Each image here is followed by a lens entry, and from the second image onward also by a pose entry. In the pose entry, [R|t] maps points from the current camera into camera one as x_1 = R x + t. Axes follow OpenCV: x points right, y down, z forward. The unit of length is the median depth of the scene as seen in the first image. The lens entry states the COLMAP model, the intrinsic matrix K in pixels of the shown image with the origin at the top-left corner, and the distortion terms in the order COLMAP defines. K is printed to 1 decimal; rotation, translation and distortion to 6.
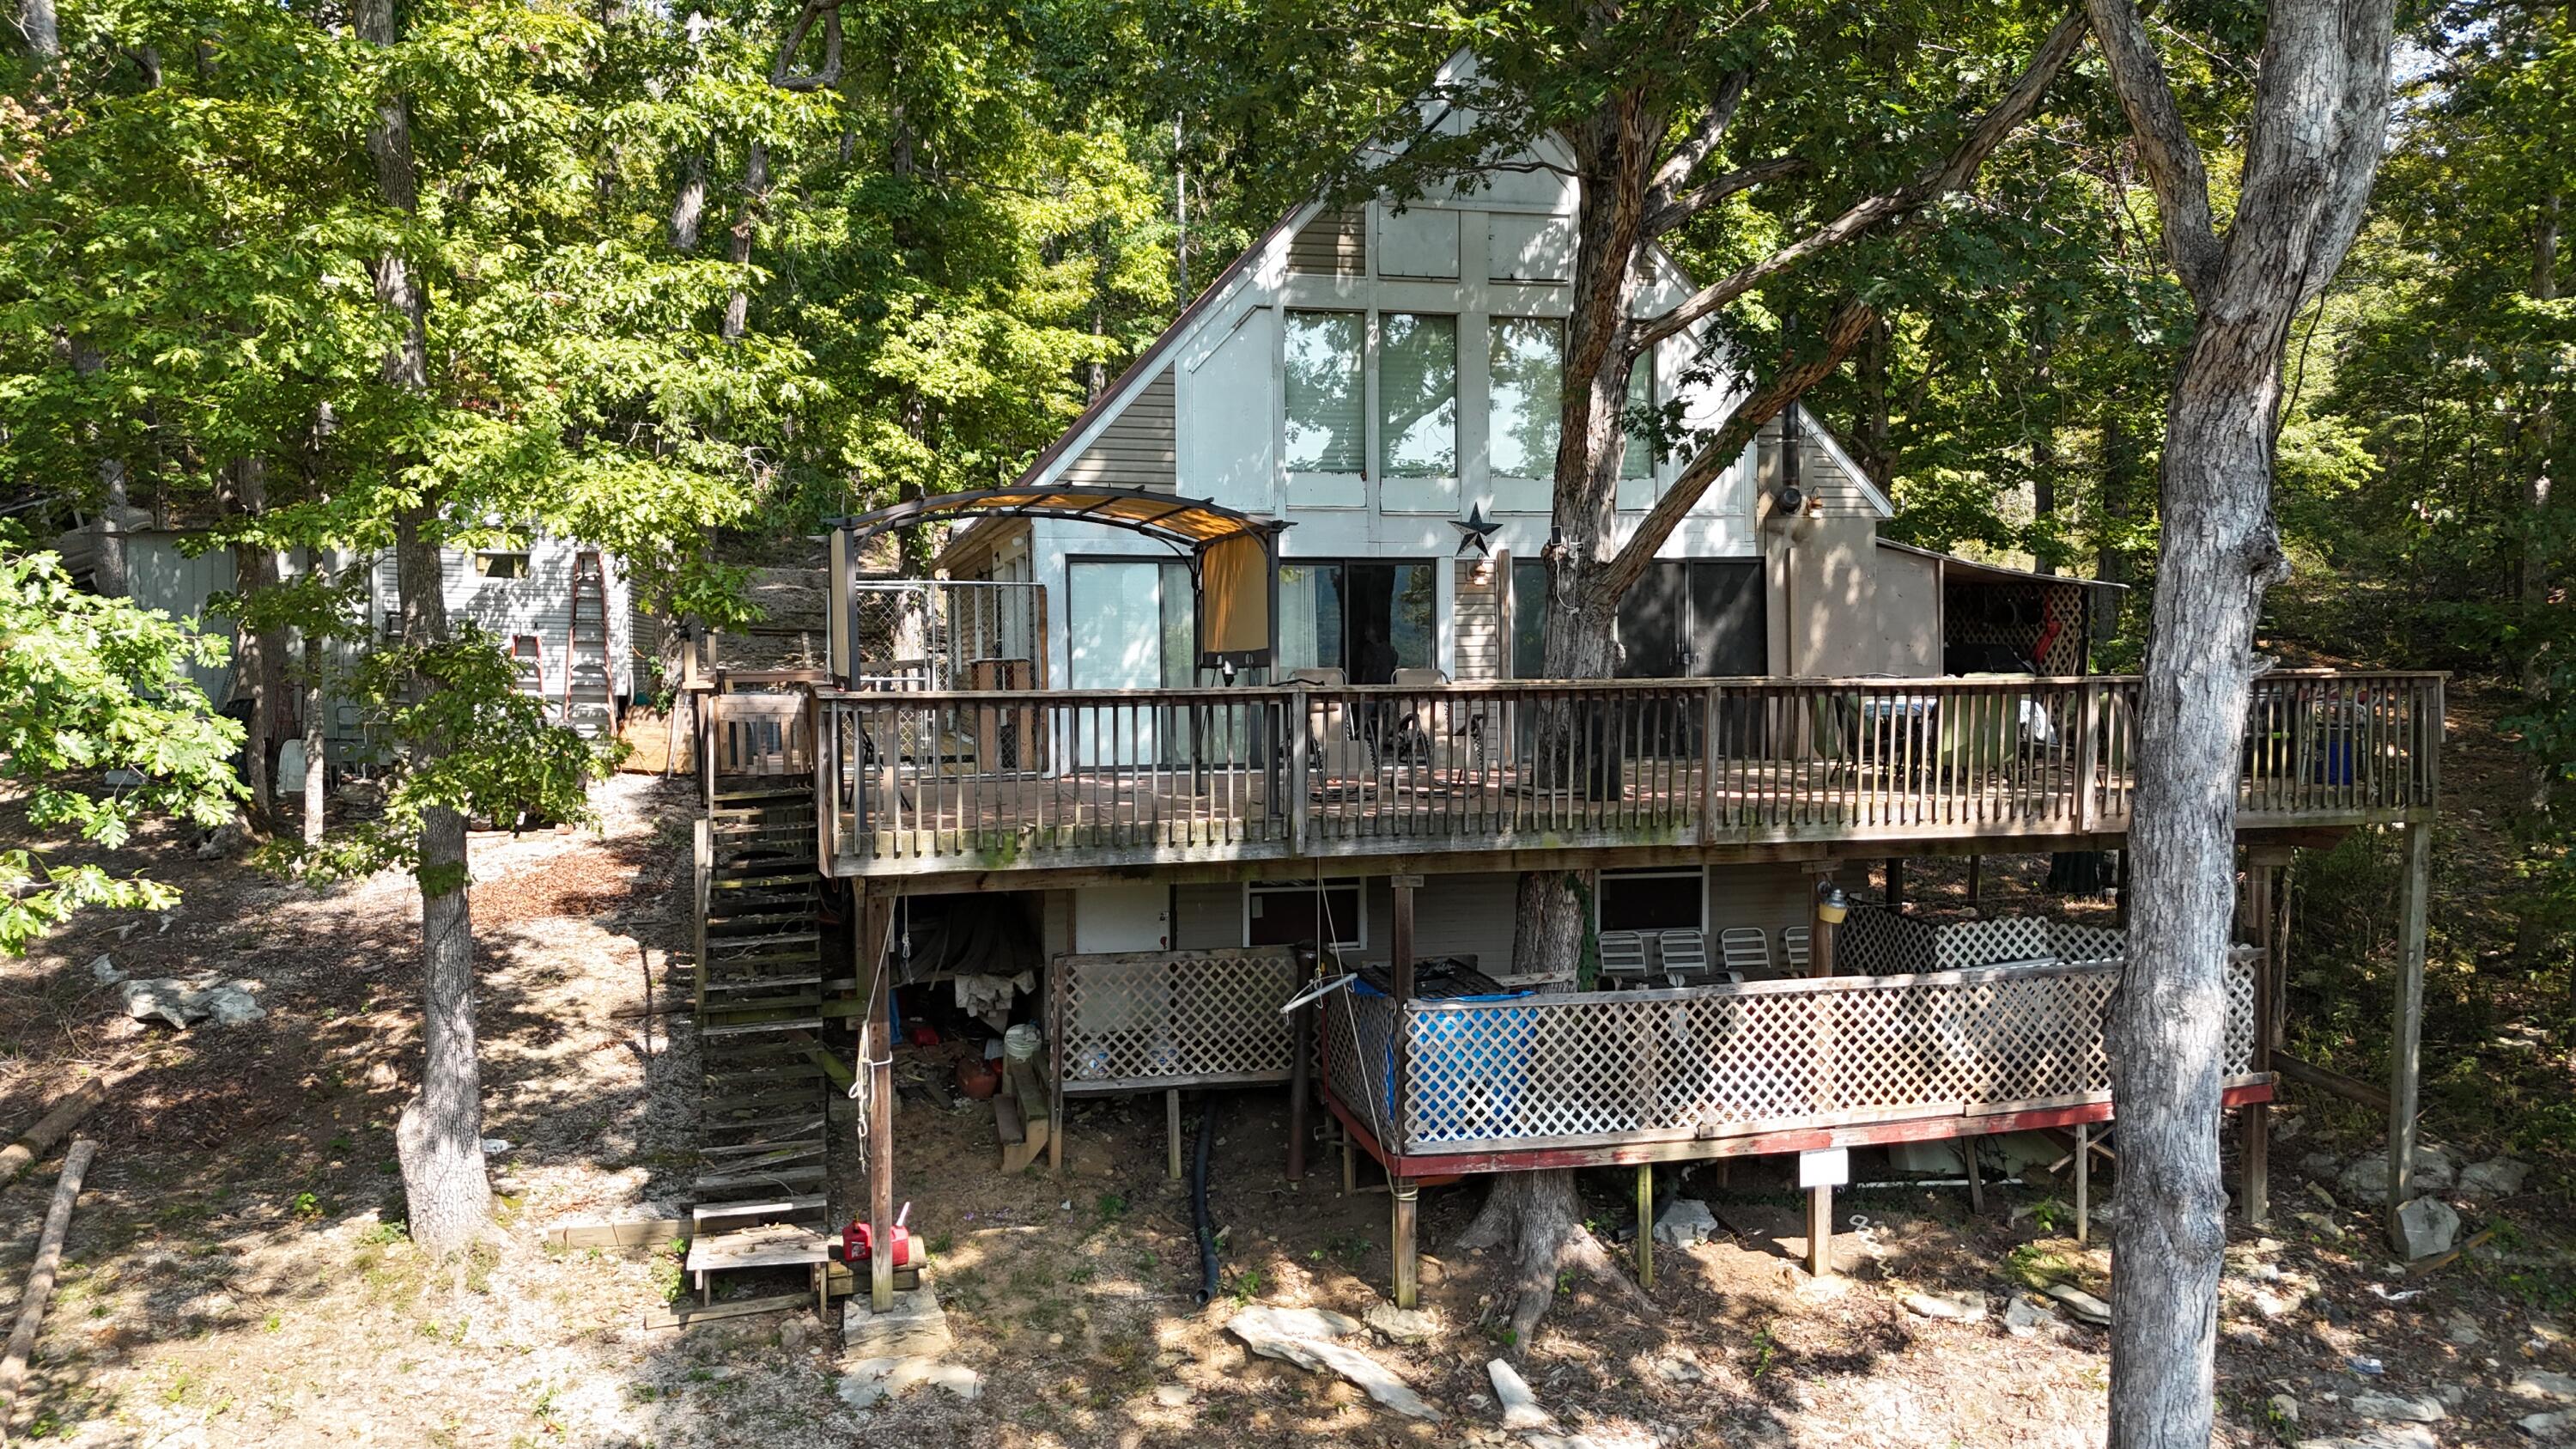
lens RADIAL K [[1895.5, 0, 1288.0], [0, 1895.5, 724.5], [0, 0, 1]] dist [0.167391, -0.428057]
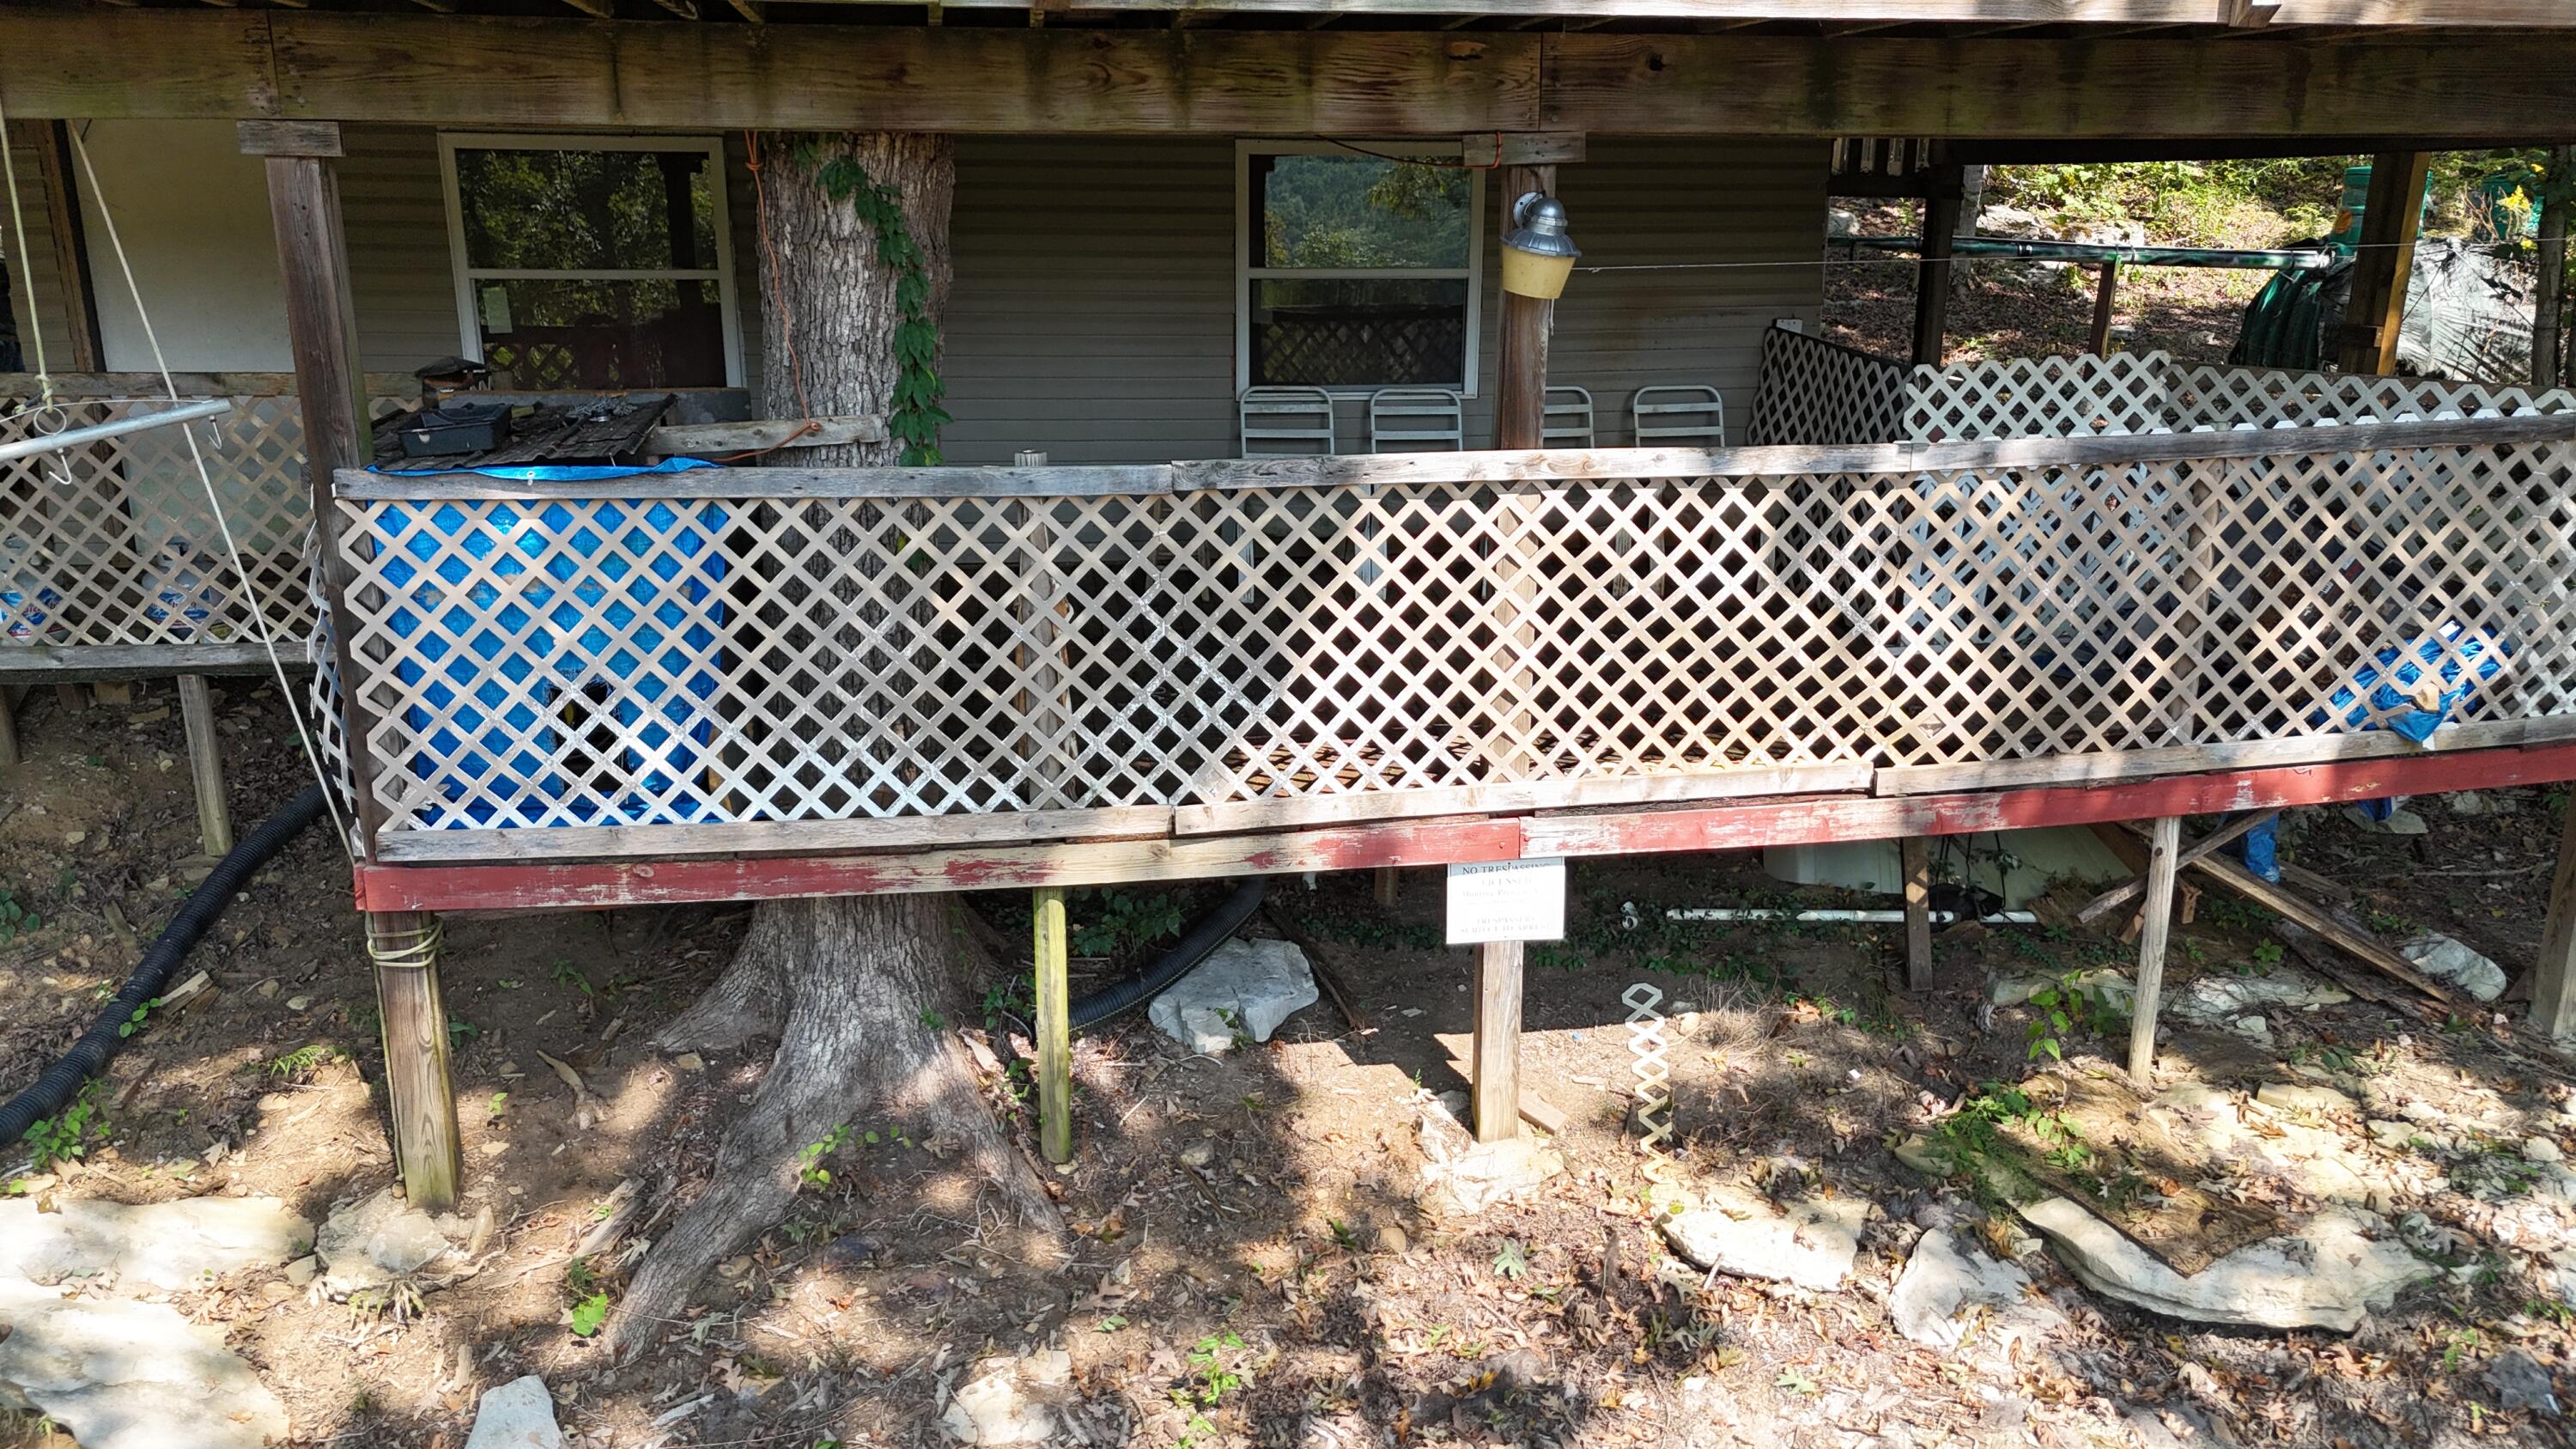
lens RADIAL K [[1942.7, 0, 1317.9], [0, 1942.7, 737.7], [0, 0, 1]] dist [0.115103, -0.263550]
pose [[0.995956, 0.035317, -0.082610, 0.277394], [-0.015273, 0.972667, 0.231701, 0.098830], [0.088535, -0.229503, 0.969273, 0.603103]]
